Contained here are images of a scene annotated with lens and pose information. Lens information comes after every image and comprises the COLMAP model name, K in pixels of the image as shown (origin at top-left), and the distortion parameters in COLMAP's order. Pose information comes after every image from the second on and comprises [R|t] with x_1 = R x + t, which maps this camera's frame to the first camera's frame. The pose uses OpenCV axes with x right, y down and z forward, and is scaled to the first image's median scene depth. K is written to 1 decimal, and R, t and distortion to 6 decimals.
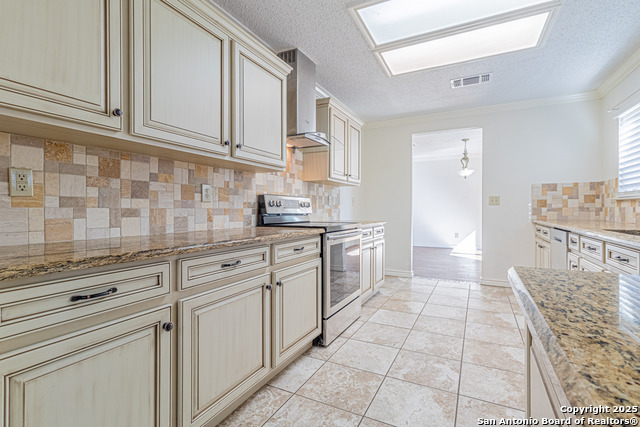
lens RADIAL K [[299.8, 0, 322.9], [0, 299.8, 210.6], [0, 0, 1]] dist [0.009584, -0.000769]
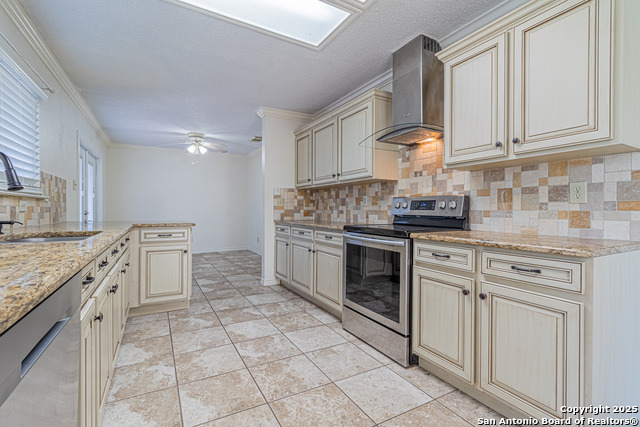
lens RADIAL K [[299.8, 0, 322.8], [0, 299.8, 211.9], [0, 0, 1]] dist [0.009584, -0.000769]
pose [[-0.550331, 0.001762, -0.834945, 1.138808], [-0.008887, 0.999929, 0.007969, -0.009078], [0.834899, 0.011806, -0.550276, 1.738873]]
